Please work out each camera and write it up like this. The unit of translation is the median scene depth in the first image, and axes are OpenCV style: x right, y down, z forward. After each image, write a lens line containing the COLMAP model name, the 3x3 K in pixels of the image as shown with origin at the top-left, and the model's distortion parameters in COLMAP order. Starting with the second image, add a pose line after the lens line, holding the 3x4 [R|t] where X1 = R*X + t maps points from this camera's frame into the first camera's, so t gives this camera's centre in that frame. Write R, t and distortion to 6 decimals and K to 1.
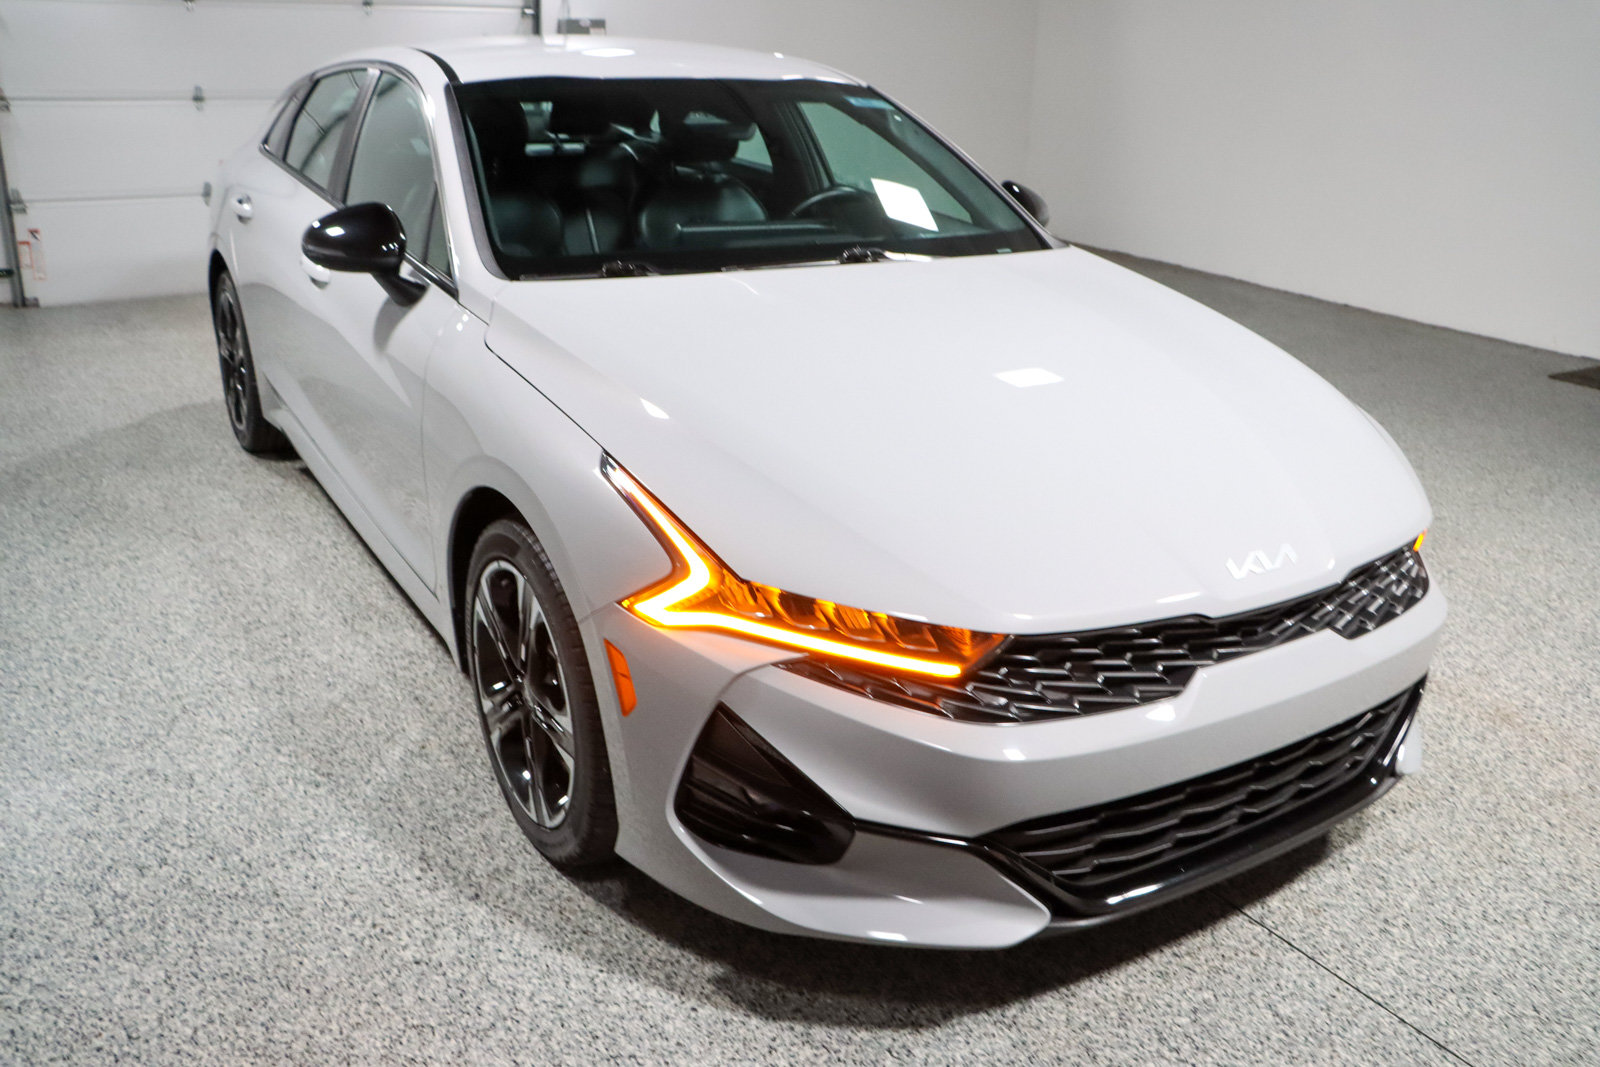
lens RADIAL K [[1412.5, 0, 800.0], [0, 1412.5, 533.5], [0, 0, 1]] dist [-0.129005, 0.004823]
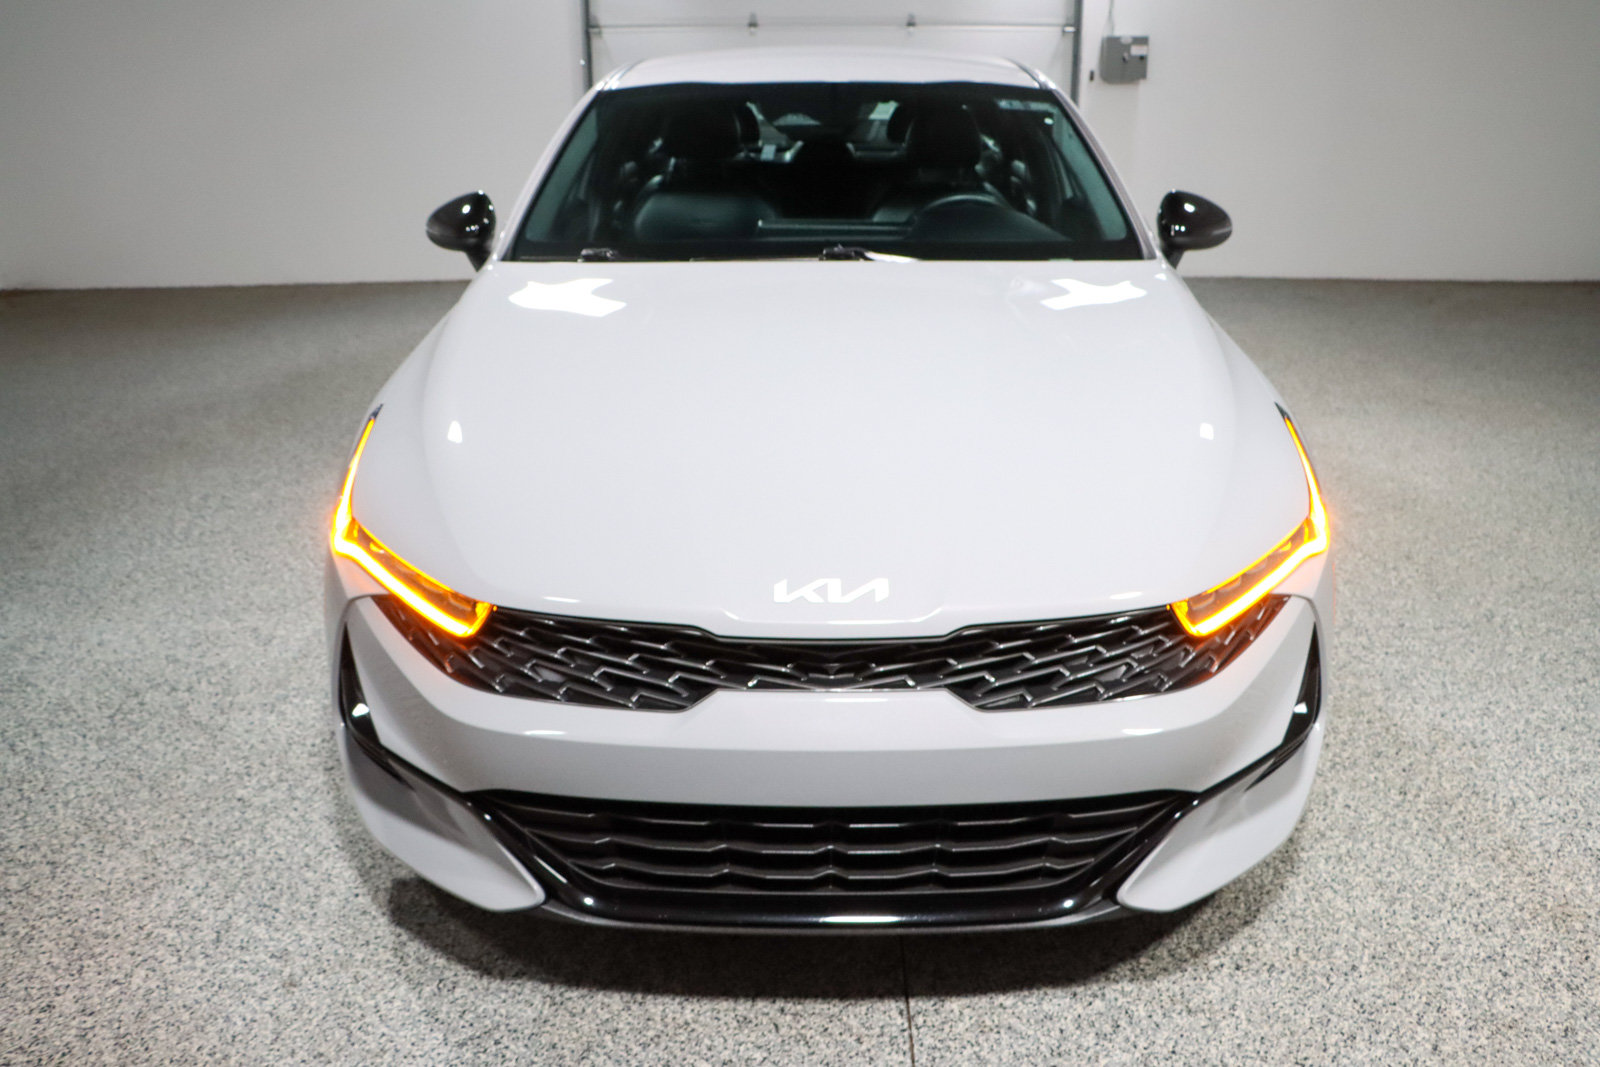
lens RADIAL K [[1407.6, 0, 800.0], [0, 1407.6, 533.5], [0, 0, 1]] dist [-0.150642, 0.001459]
pose [[0.832060, 0.146590, -0.534966, 0.771342], [-0.155361, 0.987434, 0.028933, -0.038180], [0.532484, 0.059039, 0.844378, 0.226141]]
